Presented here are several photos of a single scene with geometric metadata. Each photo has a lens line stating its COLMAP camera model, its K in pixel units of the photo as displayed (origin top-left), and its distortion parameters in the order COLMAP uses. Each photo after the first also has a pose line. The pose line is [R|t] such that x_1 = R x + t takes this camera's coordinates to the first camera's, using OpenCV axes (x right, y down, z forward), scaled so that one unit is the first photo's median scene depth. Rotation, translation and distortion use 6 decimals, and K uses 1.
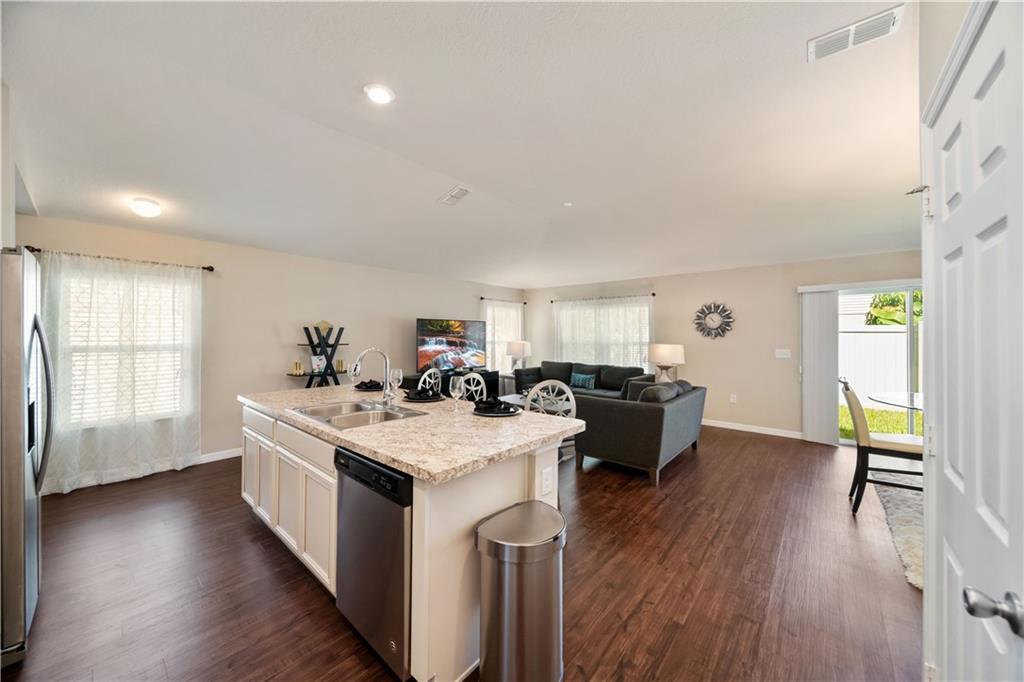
lens RADIAL K [[364.1, 0, 510.3], [0, 364.1, 337.6], [0, 0, 1]] dist [0.001535, -0.000789]
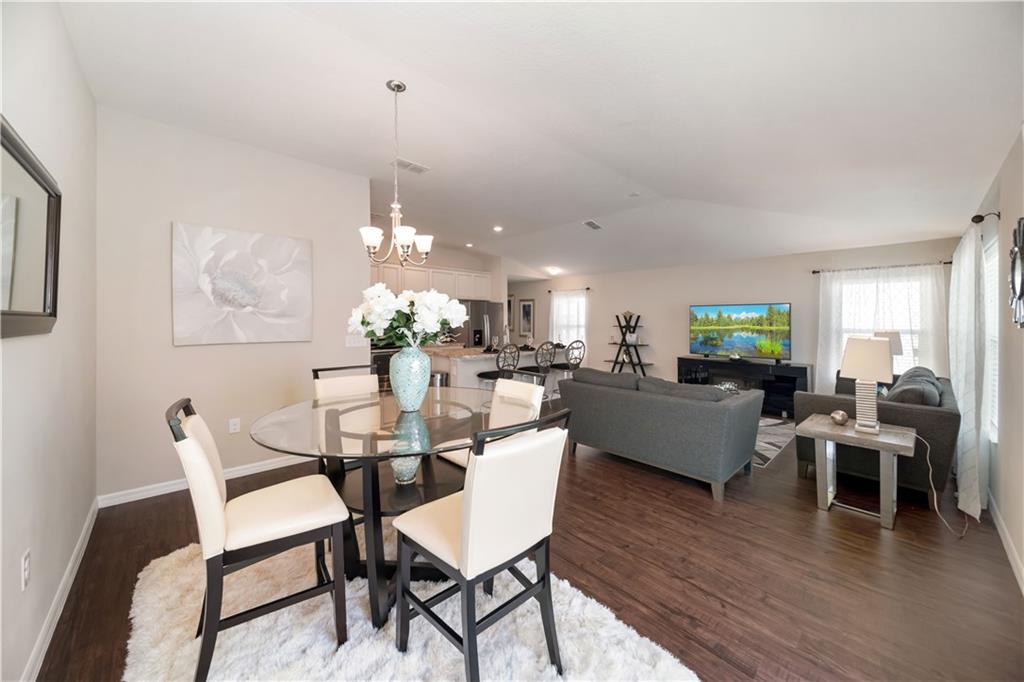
lens RADIAL K [[364.1, 0, 523.7], [0, 364.1, 321.0], [0, 0, 1]] dist [0.001535, -0.000789]
pose [[-0.083179, -0.003521, -0.996528, 1.311057], [-0.007232, 0.999970, -0.002929, 0.005117], [0.996508, 0.006963, -0.083202, 0.817209]]
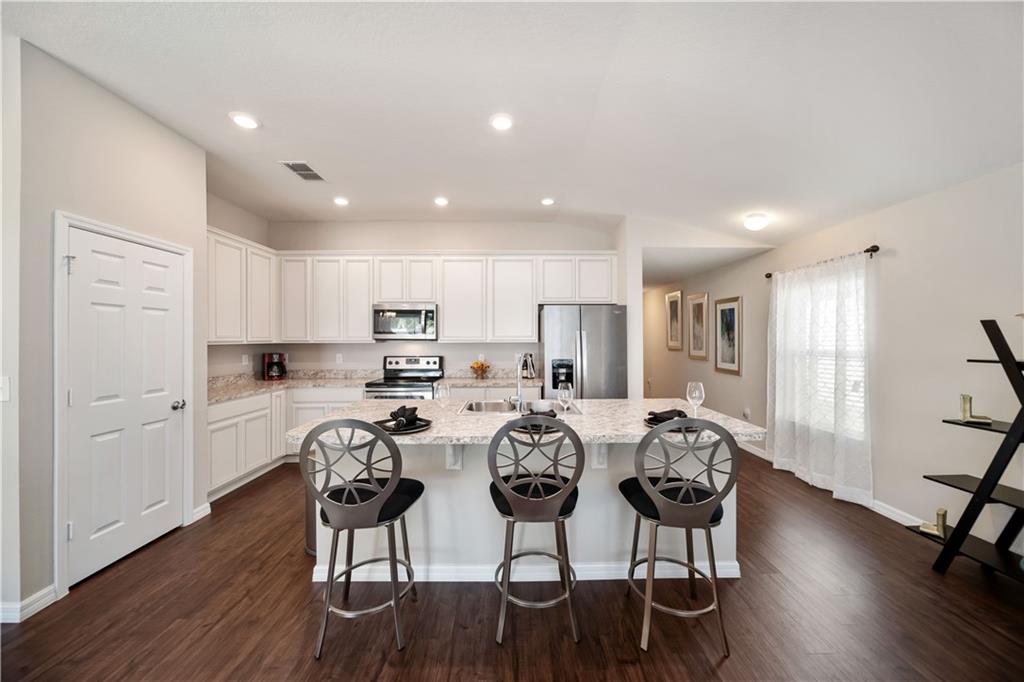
lens RADIAL K [[364.1, 0, 515.2], [0, 364.1, 339.8], [0, 0, 1]] dist [0.001535, -0.000789]
pose [[-0.741809, -0.003806, -0.670601, 0.206066], [-0.004690, 0.999989, -0.000487, -0.002976], [0.670595, 0.002784, -0.741818, 1.075675]]
